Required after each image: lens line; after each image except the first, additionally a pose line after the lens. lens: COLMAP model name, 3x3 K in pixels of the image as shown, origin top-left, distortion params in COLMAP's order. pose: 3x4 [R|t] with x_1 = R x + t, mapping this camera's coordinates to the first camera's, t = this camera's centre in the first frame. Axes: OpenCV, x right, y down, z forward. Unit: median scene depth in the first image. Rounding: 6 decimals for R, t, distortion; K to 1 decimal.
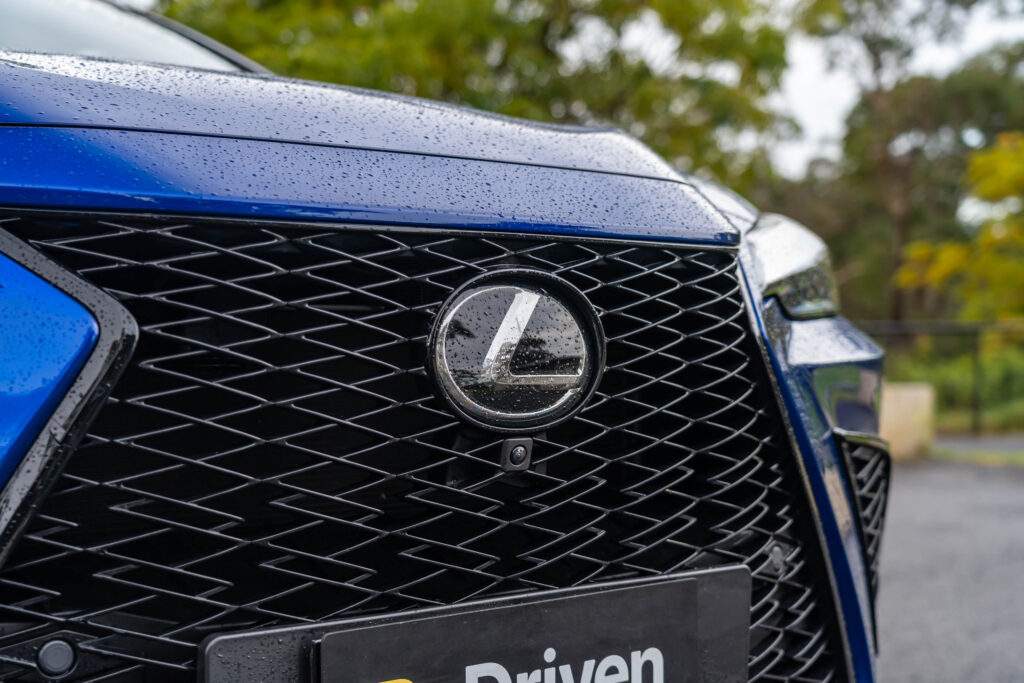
lens RADIAL K [[1430.9, 0, 512.0], [0, 1430.9, 341.5], [0, 0, 1]] dist [0.032861, 0.118923]
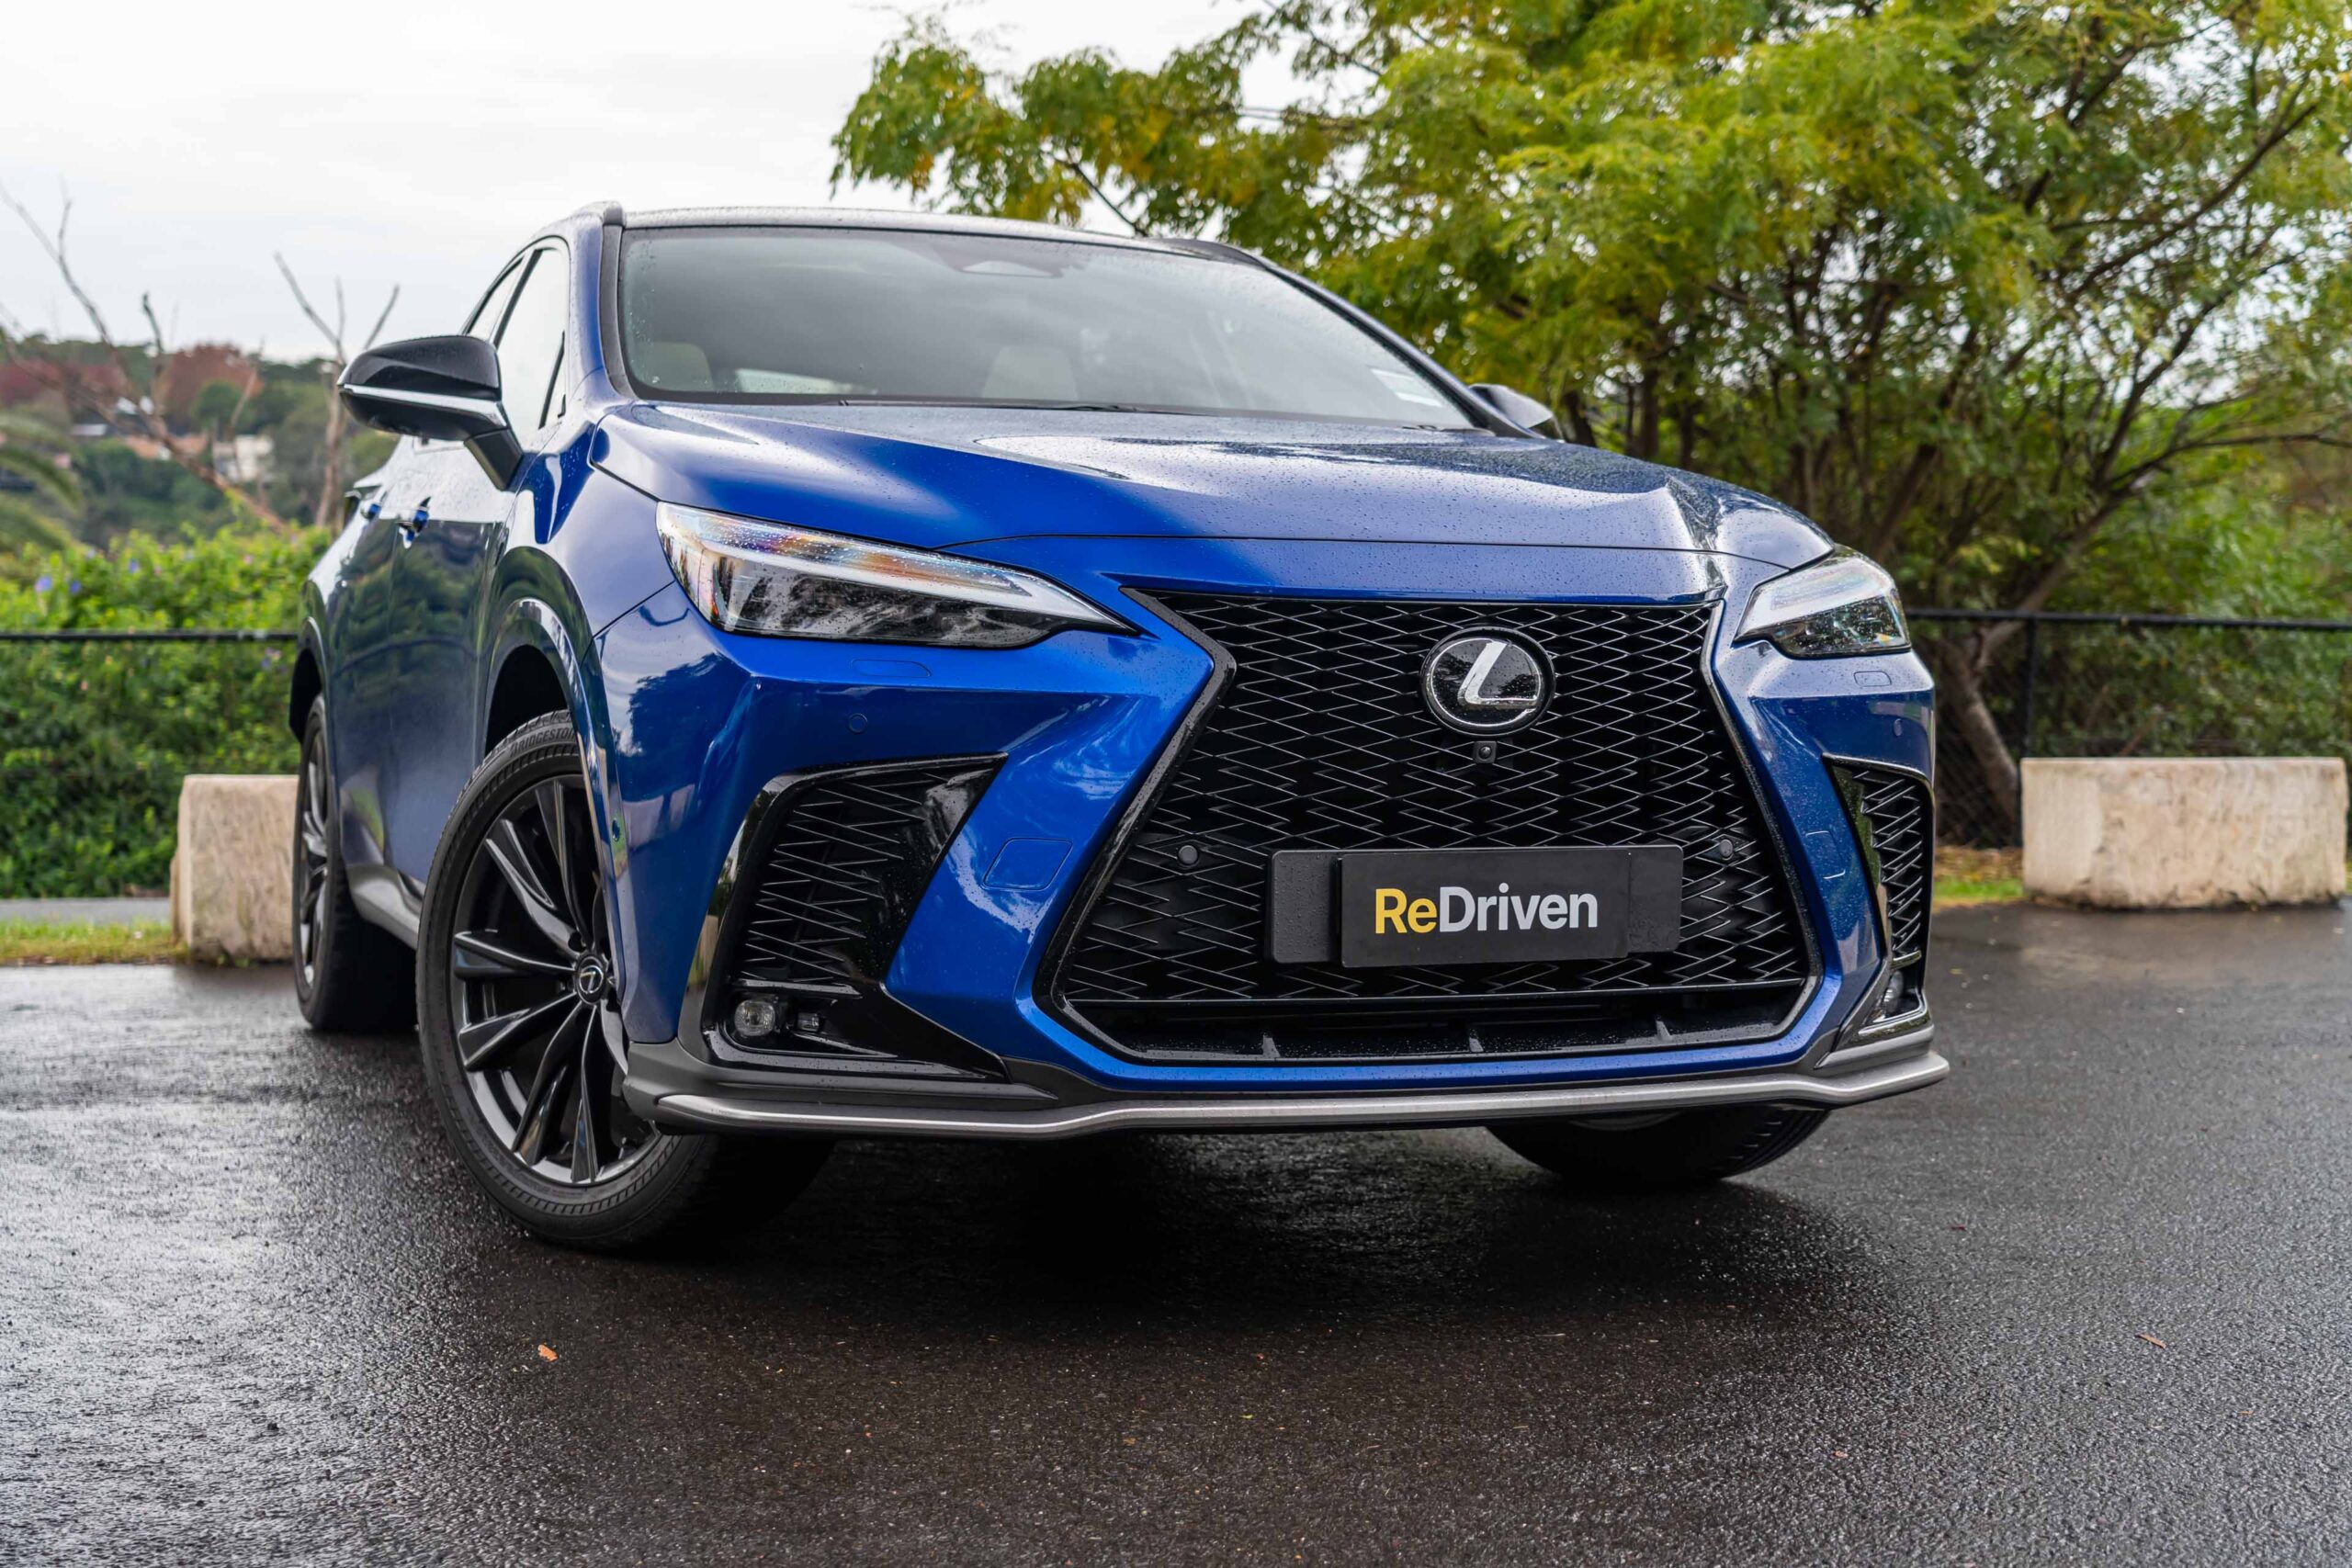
lens RADIAL K [[3187.6, 0, 1176.0], [0, 3187.6, 784.0], [0, 0, 1]] dist [-0.002167, -0.000863]
pose [[0.952738, 0.030361, -0.302274, 0.716384], [-0.015959, 0.998622, 0.050001, -0.048983], [0.303375, -0.042814, 0.951909, -2.298208]]
